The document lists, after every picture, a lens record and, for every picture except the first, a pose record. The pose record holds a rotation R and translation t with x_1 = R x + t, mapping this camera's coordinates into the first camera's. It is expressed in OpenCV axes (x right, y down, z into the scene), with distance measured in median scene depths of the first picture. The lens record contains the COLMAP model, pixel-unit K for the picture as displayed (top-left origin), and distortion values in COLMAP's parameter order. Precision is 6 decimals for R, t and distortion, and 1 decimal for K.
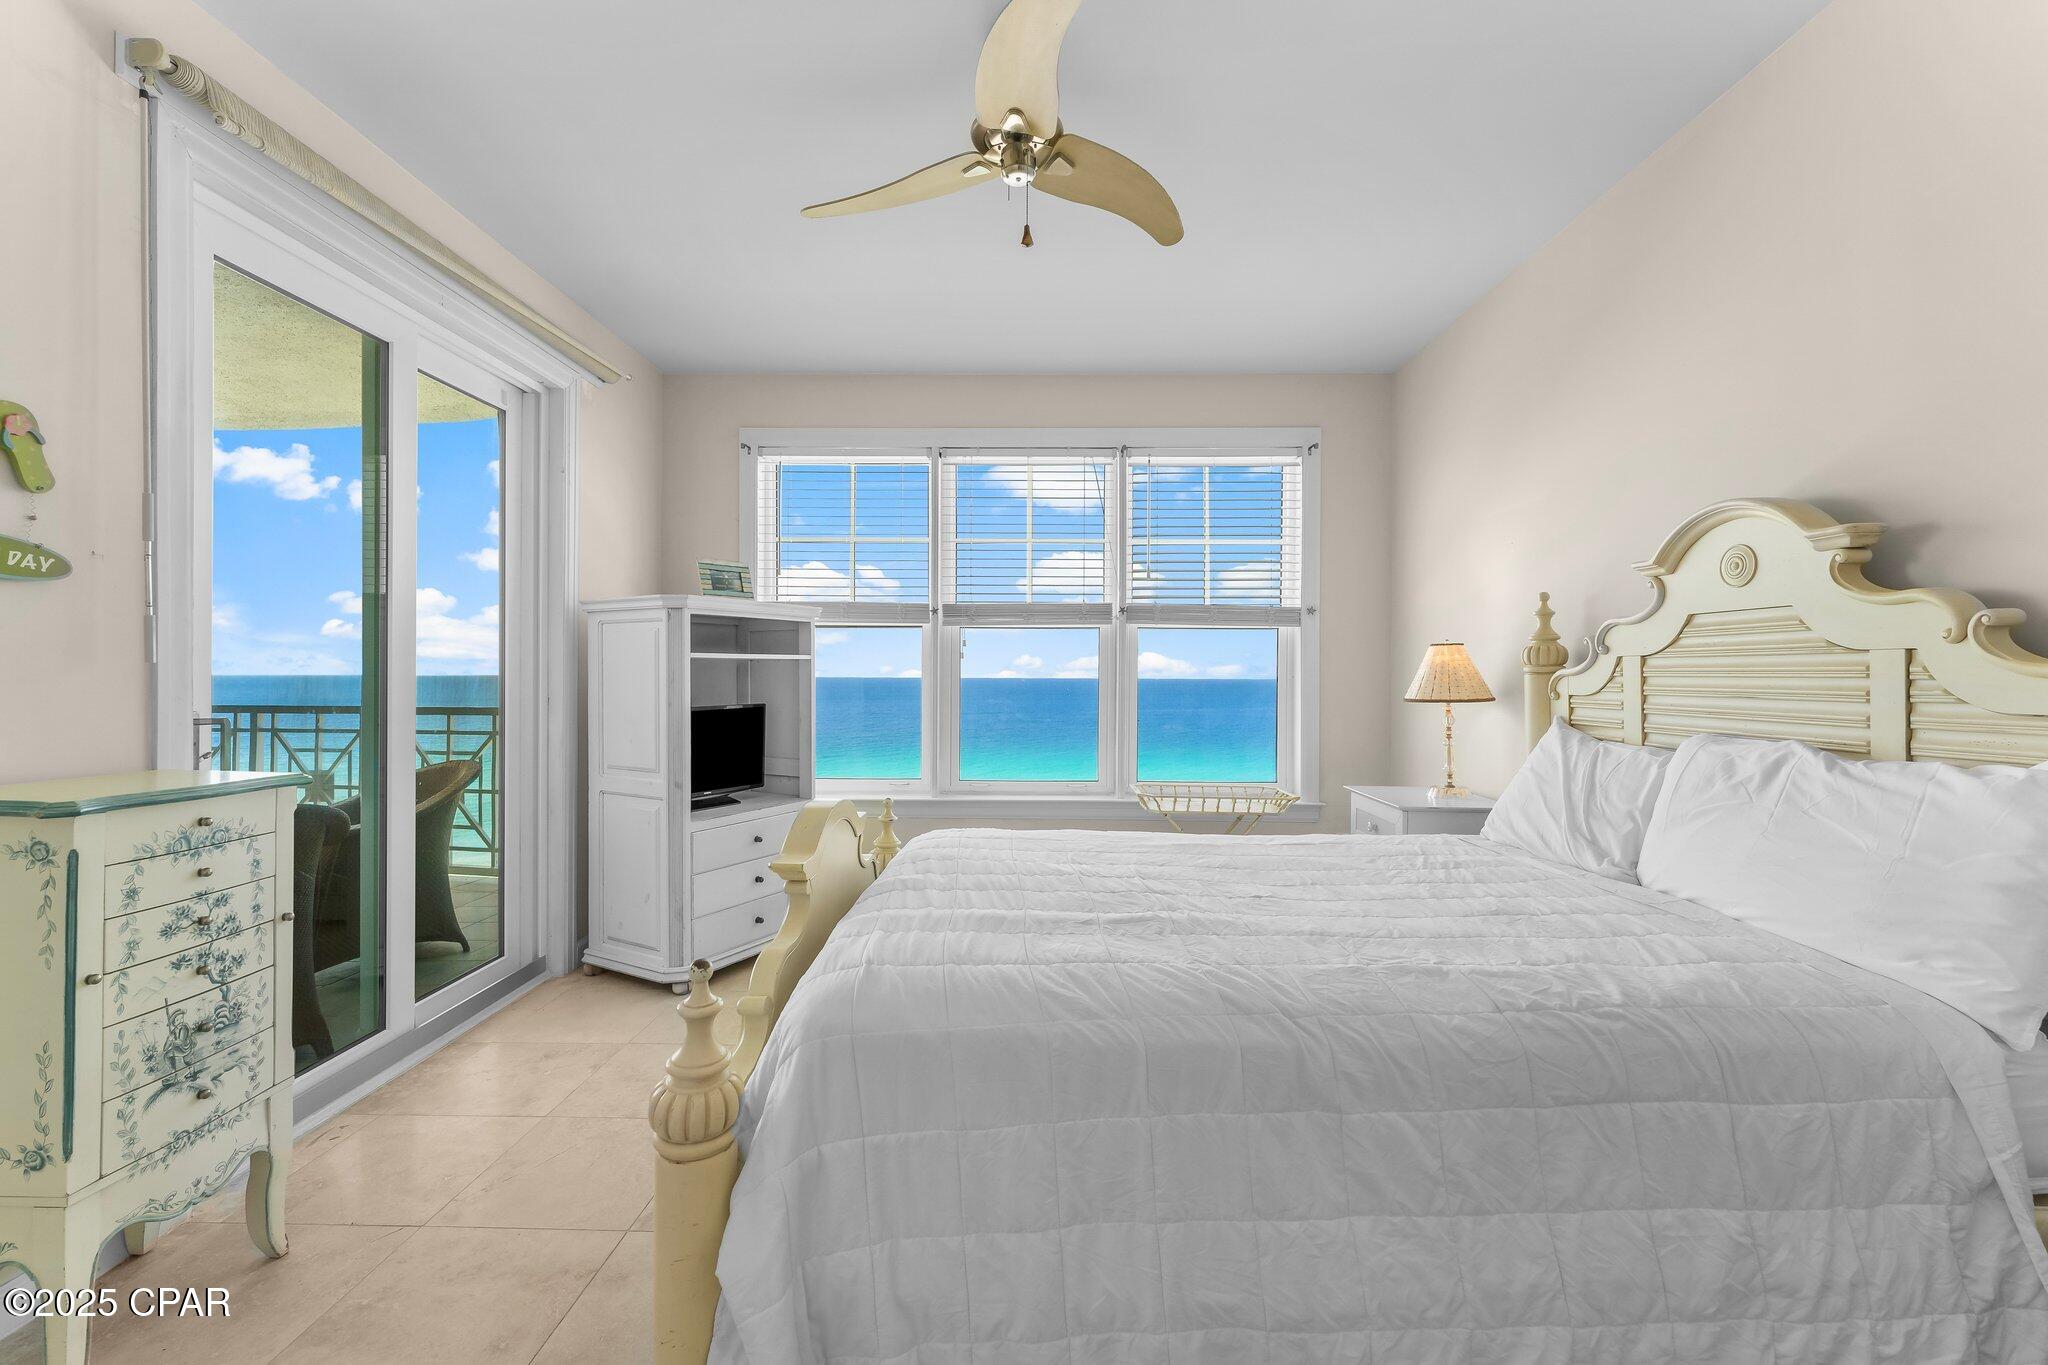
lens RADIAL K [[845.6, 0, 1035.9], [0, 845.6, 673.9], [0, 0, 1]] dist [0.003804, -0.001021]
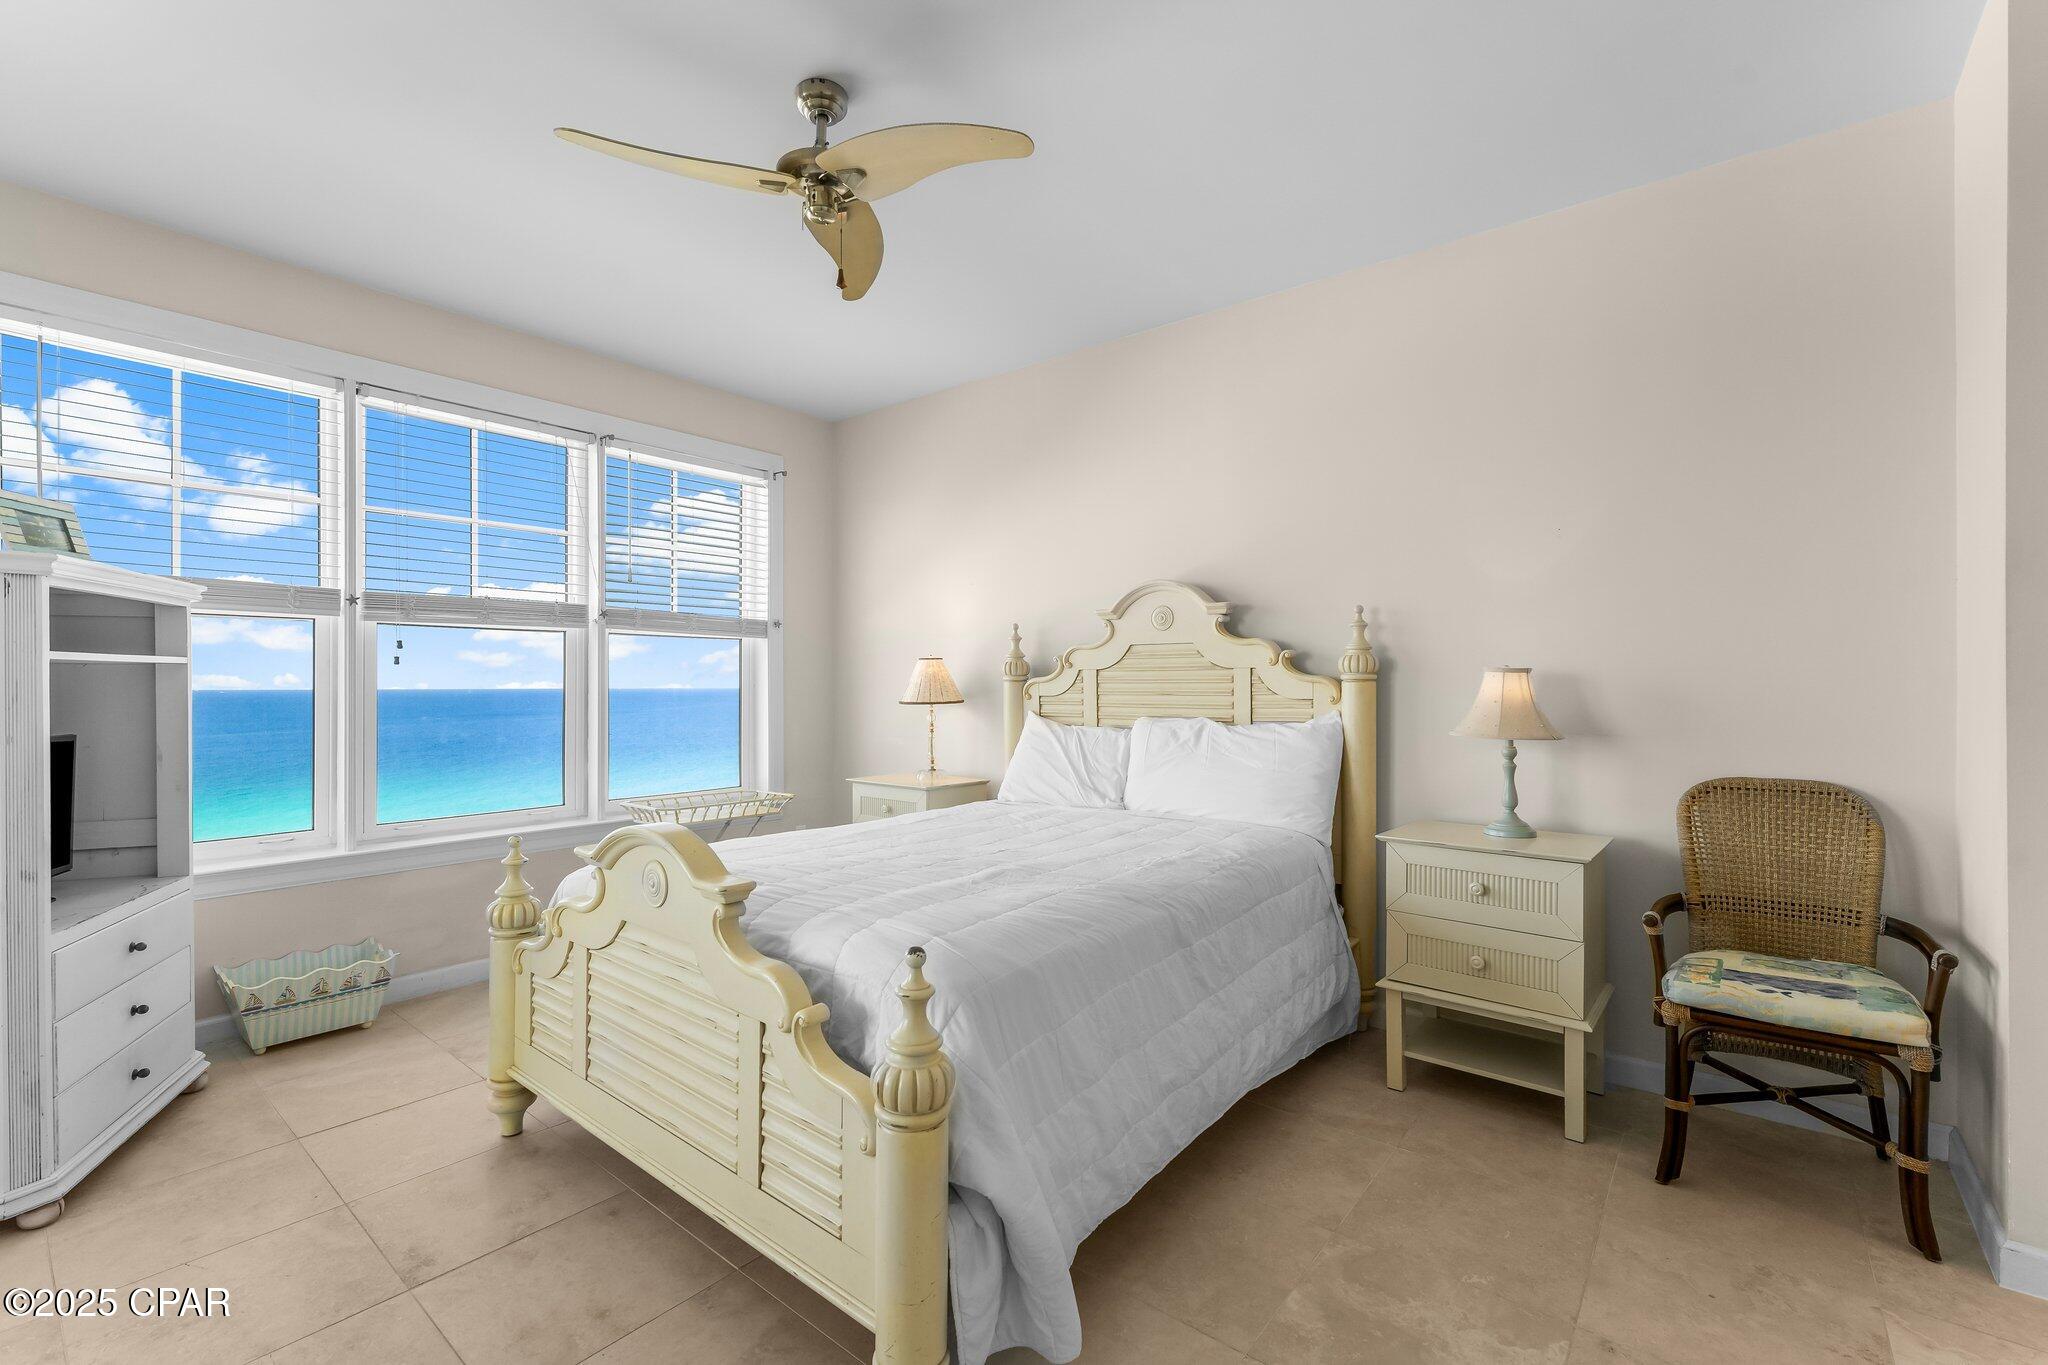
lens RADIAL K [[873.2, 0, 1029.6], [0, 873.2, 682.5], [0, 0, 1]] dist [-0.005517, -0.000063]
pose [[0.614195, -0.004413, 0.789142, -0.639460], [0.004731, 0.999987, 0.001910, -0.001063], [-0.789141, 0.002561, 0.614207, 0.107356]]
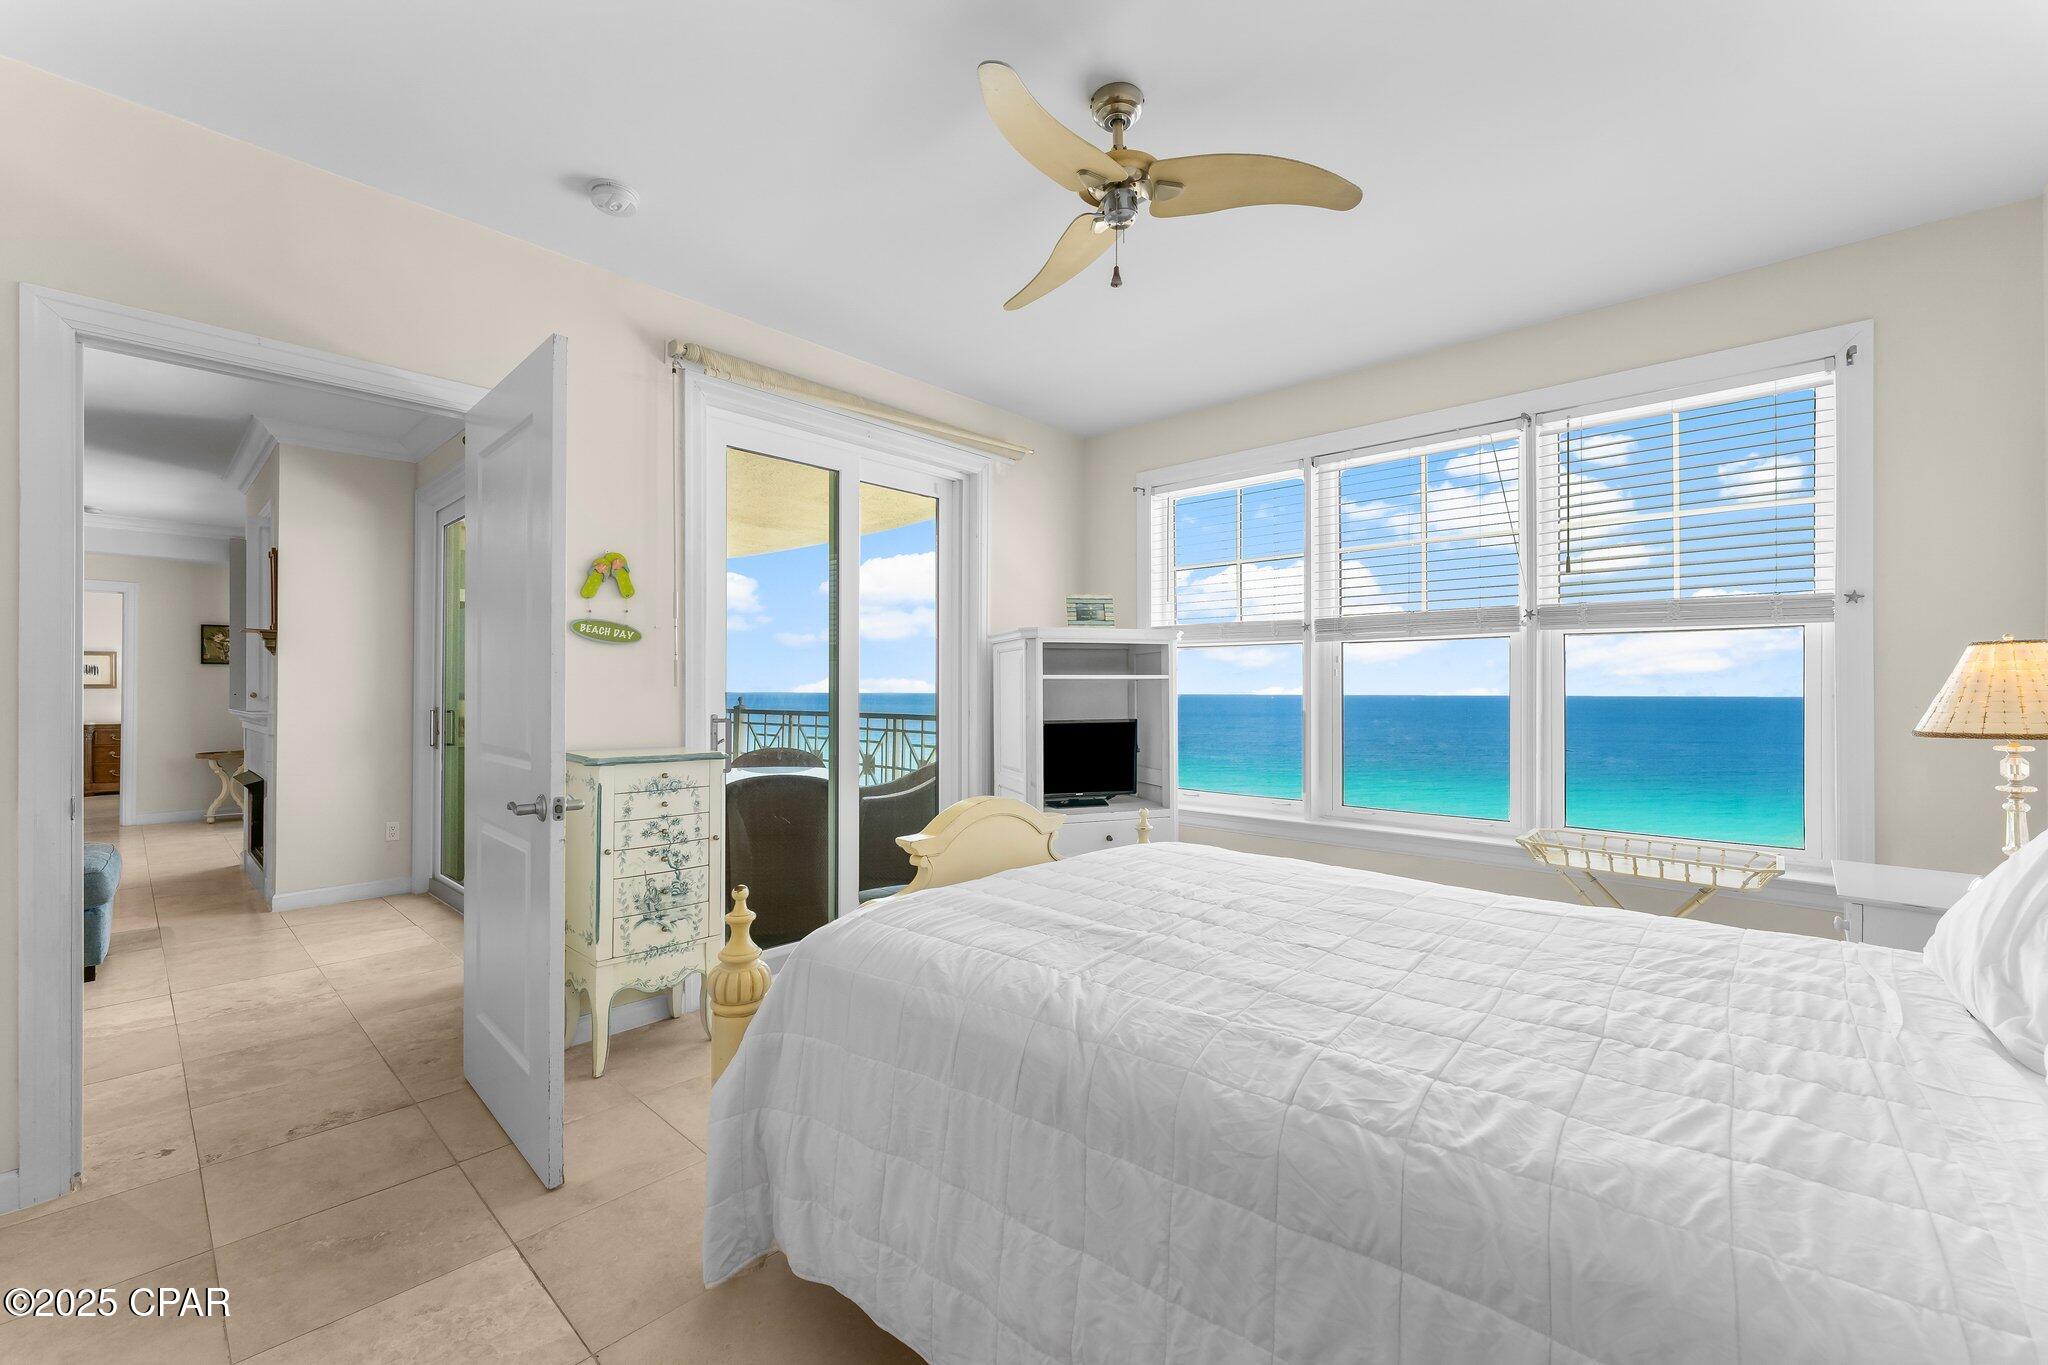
lens RADIAL K [[845.6, 0, 1023.7], [0, 845.6, 684.8], [0, 0, 1]] dist [0.003804, -0.001021]
pose [[0.743338, -0.006711, -0.668882, 0.512327], [0.000709, 0.999957, -0.009245, 0.000448], [0.668916, 0.006398, 0.743311, 0.121197]]
